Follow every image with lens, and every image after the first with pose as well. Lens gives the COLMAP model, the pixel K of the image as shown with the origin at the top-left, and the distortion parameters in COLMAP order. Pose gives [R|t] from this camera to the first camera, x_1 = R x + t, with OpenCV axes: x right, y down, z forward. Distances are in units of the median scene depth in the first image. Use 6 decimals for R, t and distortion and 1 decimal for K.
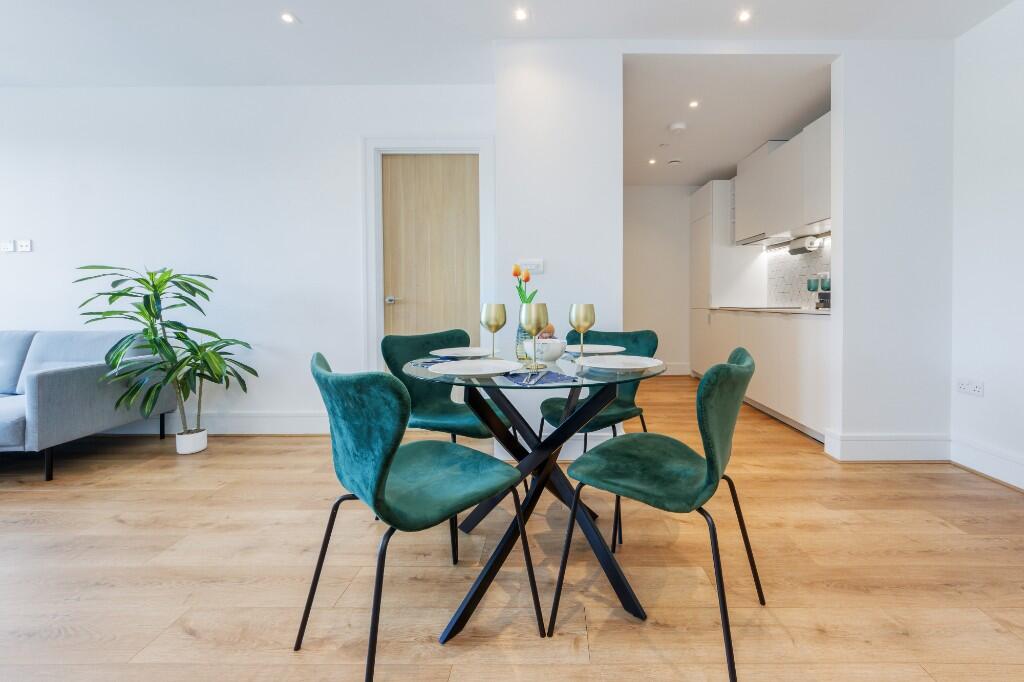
lens RADIAL K [[428.0, 0, 519.3], [0, 428.0, 299.4], [0, 0, 1]] dist [-0.000990, -0.000107]
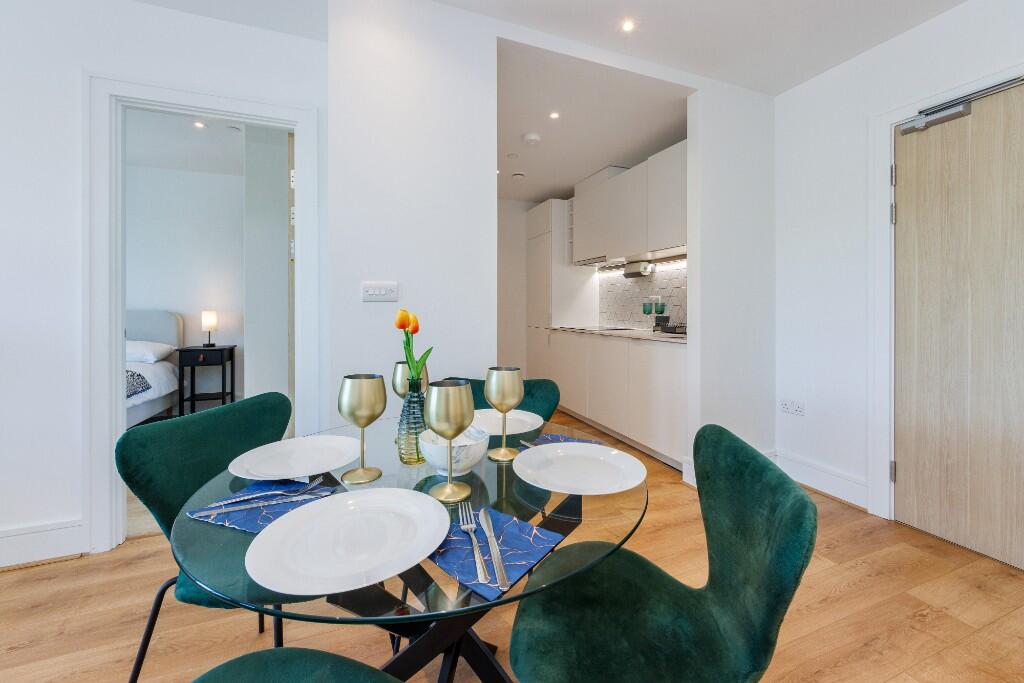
lens RADIAL K [[433.8, 0, 513.2], [0, 433.8, 302.5], [0, 0, 1]] dist [0.000046, -0.000022]
pose [[0.912670, 0.004259, 0.408674, -0.050137], [0.000110, 0.999943, -0.010668, -0.036764], [-0.408696, 0.009781, 0.912618, 0.164894]]
